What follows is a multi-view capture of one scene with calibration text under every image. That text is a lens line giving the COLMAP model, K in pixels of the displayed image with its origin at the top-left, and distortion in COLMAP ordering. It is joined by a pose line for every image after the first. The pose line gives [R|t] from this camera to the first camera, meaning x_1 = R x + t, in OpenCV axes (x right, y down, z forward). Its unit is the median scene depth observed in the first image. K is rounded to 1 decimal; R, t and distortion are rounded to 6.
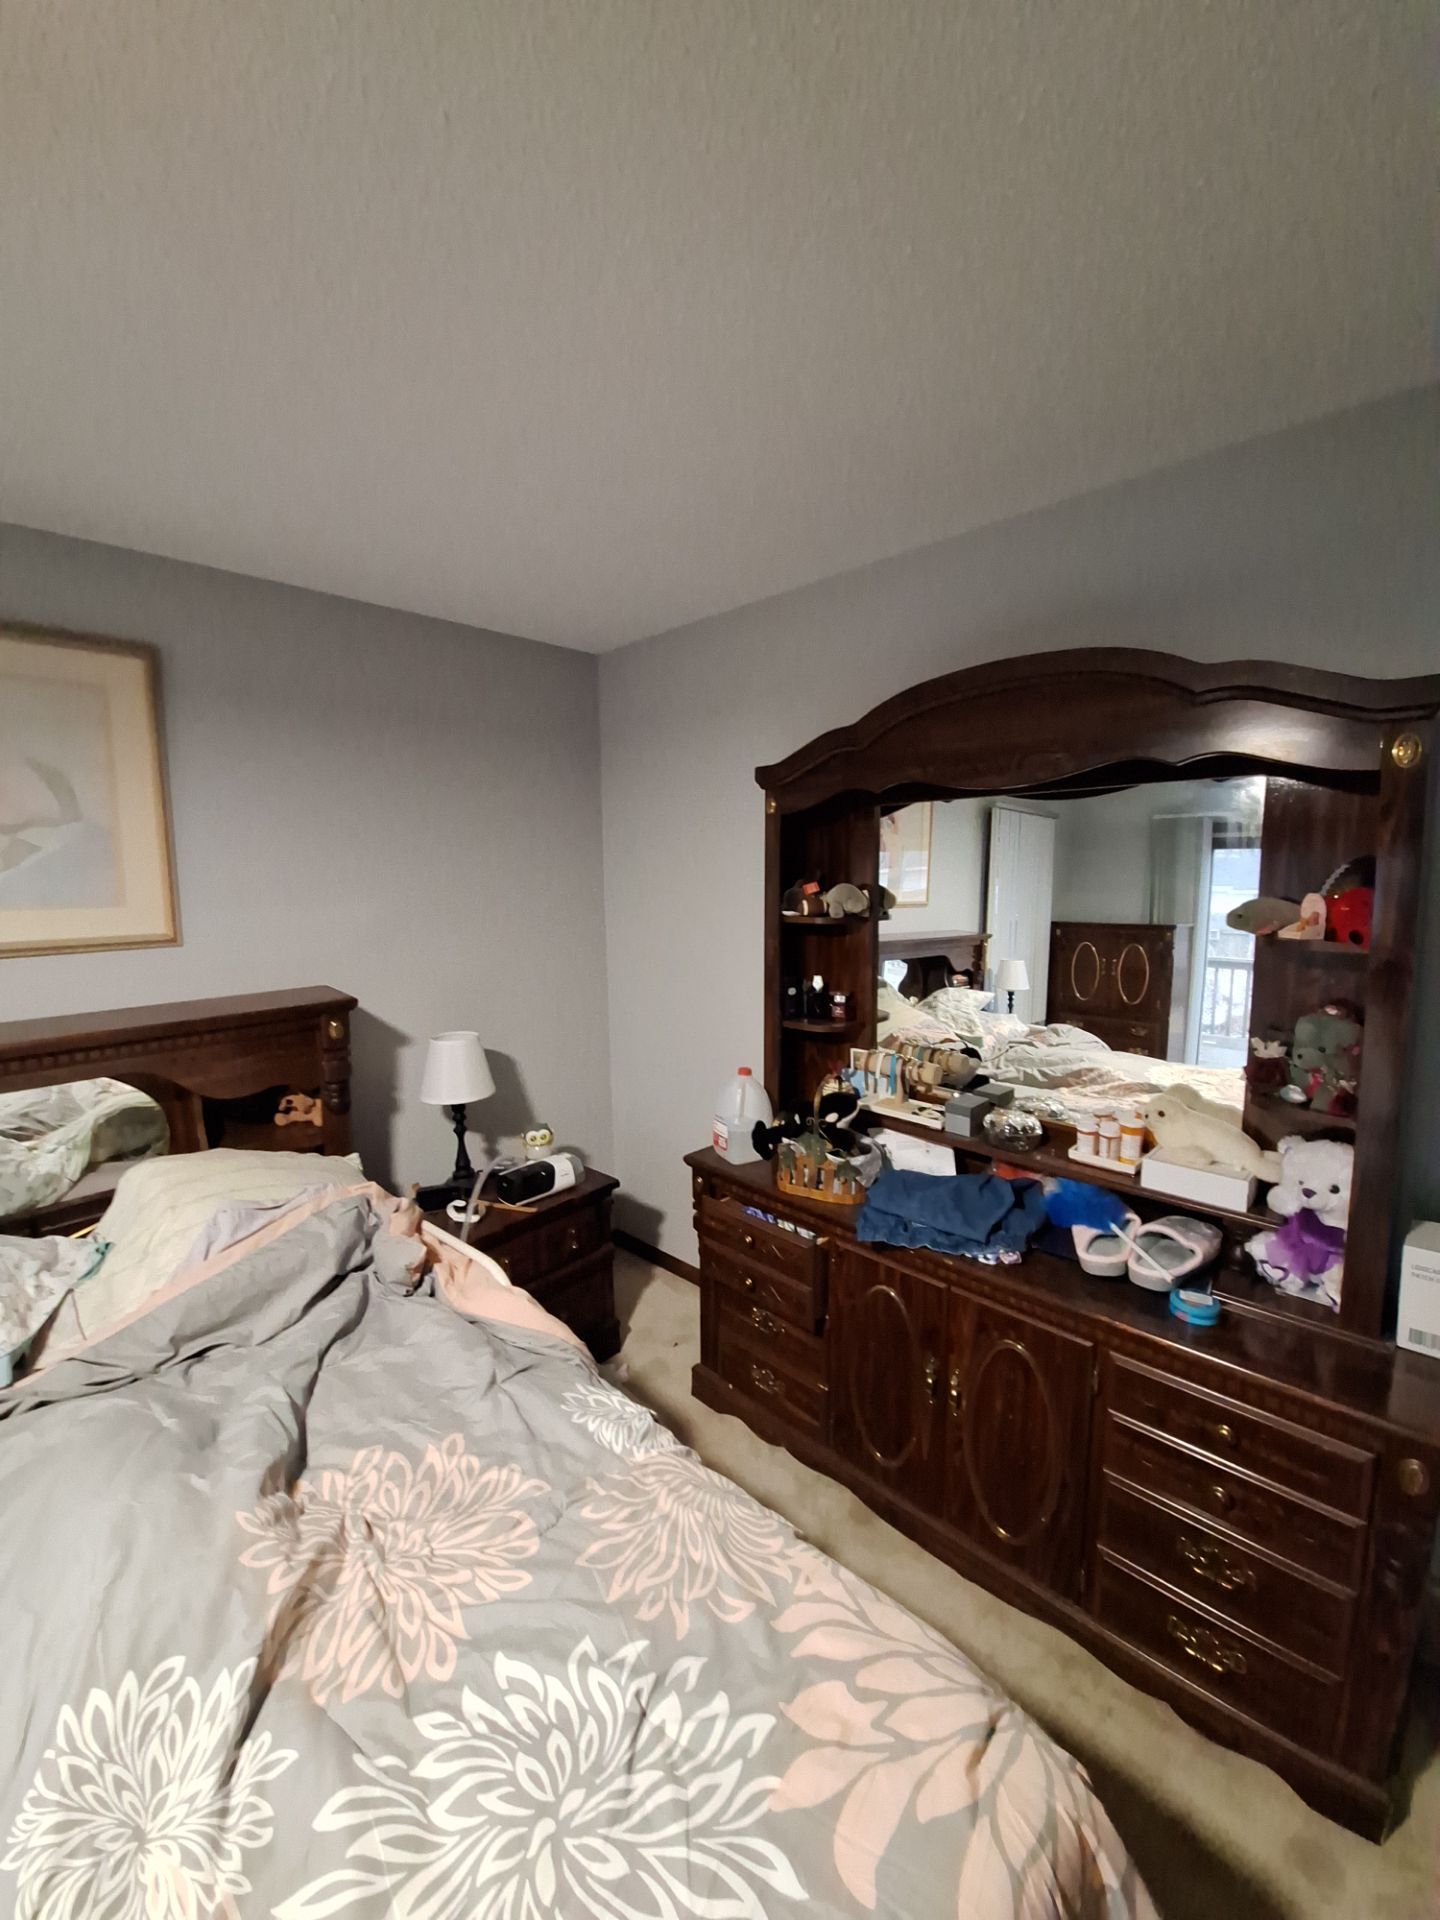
lens RADIAL K [[754.6, 0, 714.1], [0, 754.6, 955.1], [0, 0, 1]] dist [0.003663, -0.011716]
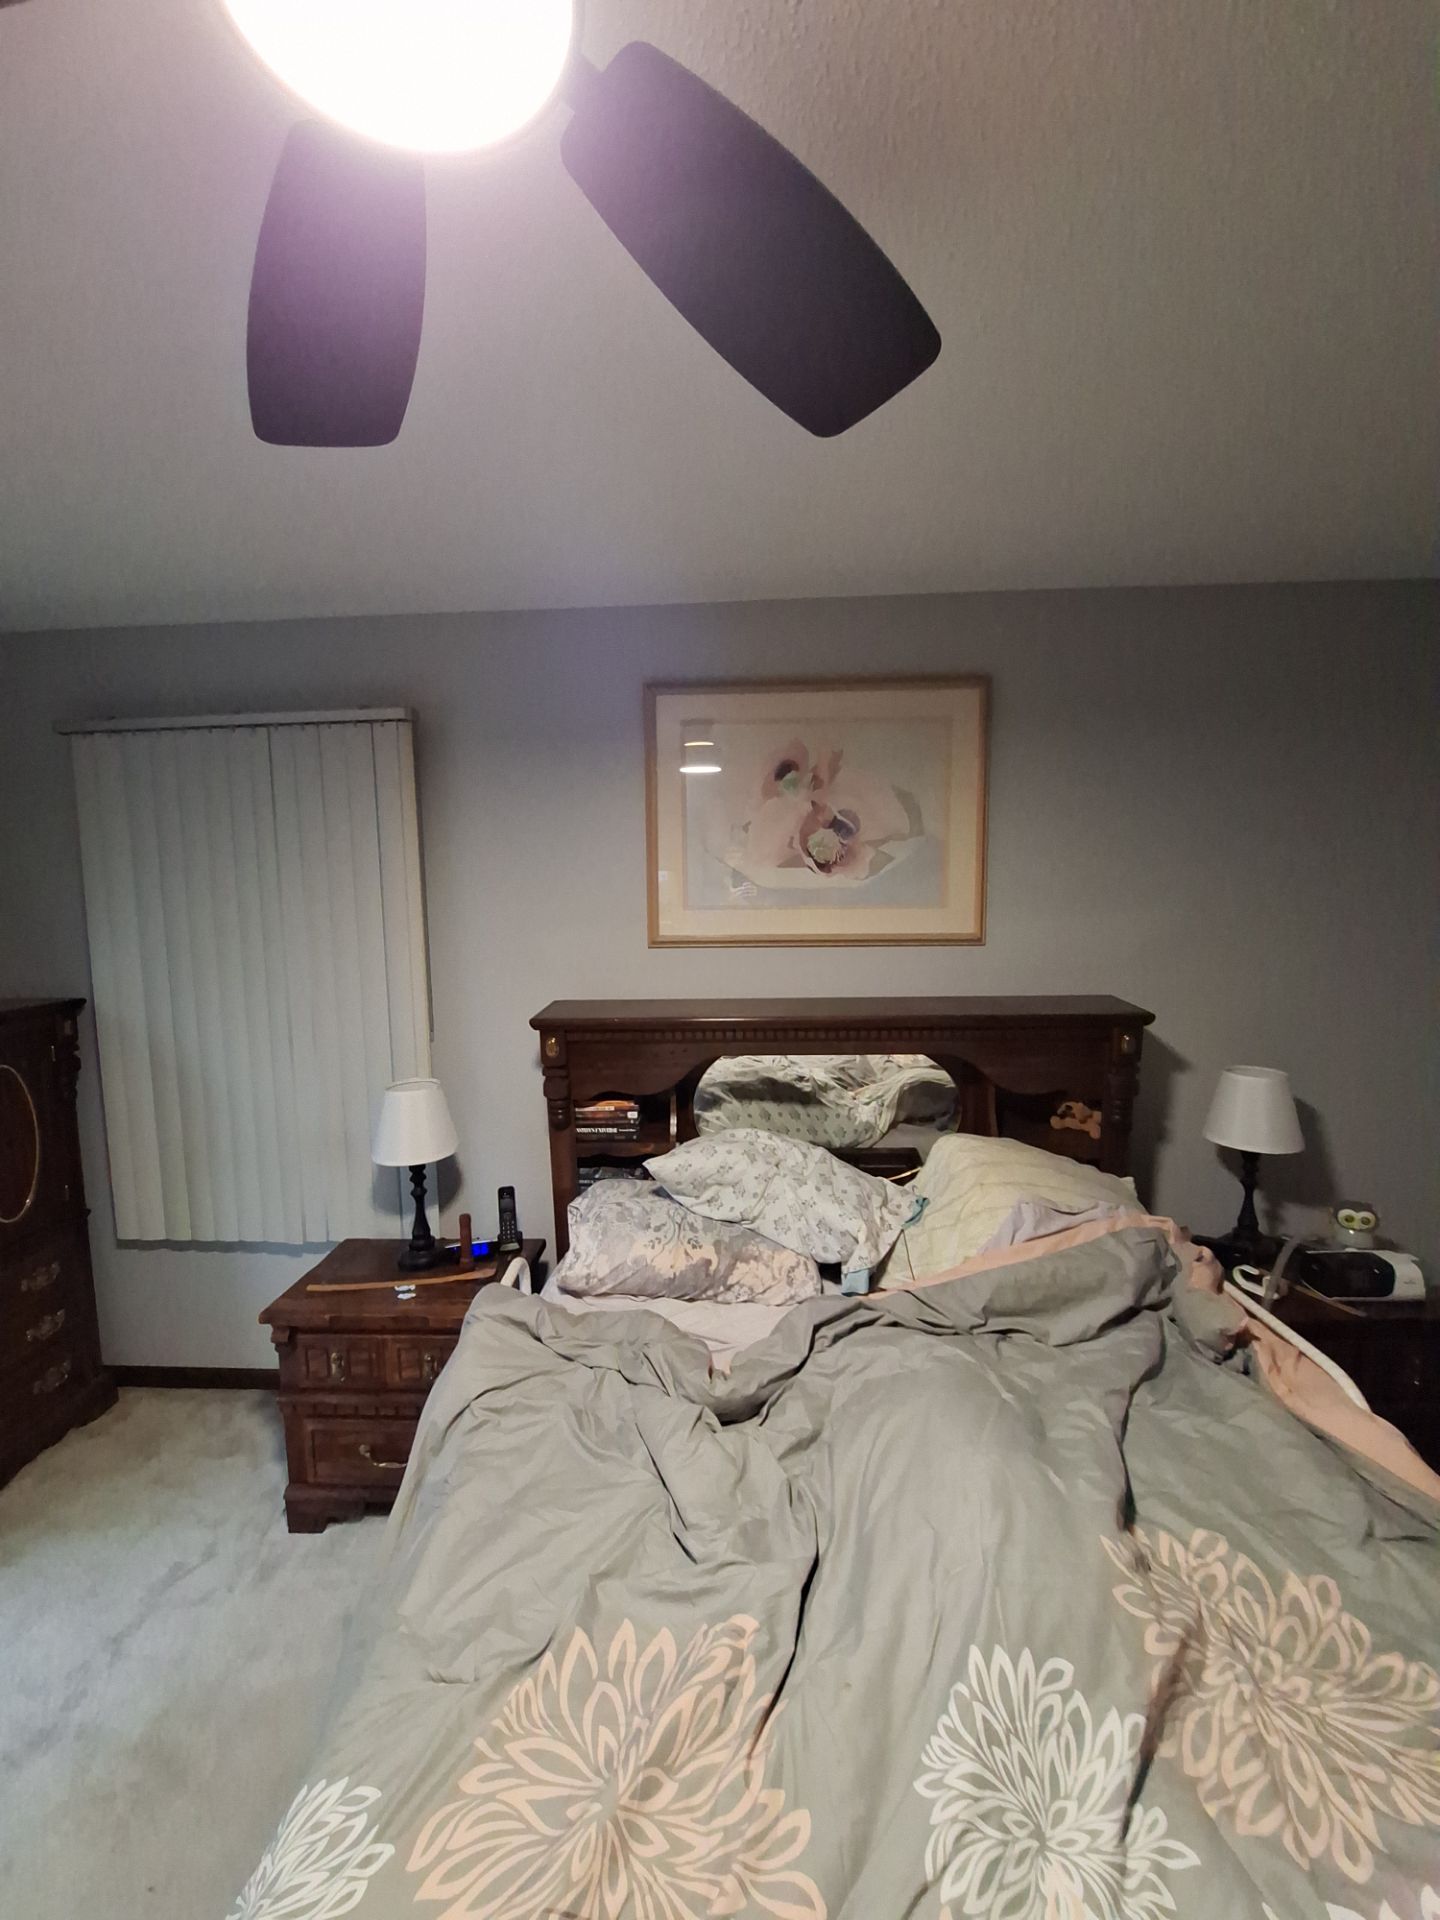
lens RADIAL K [[754.6, 0, 714.1], [0, 754.6, 955.1], [0, 0, 1]] dist [0.003663, -0.011716]
pose [[0.662907, 0.075104, -0.744925, -0.176090], [-0.081737, 0.996269, 0.027708, 0.004313], [0.744227, 0.042520, 0.666572, -0.031455]]
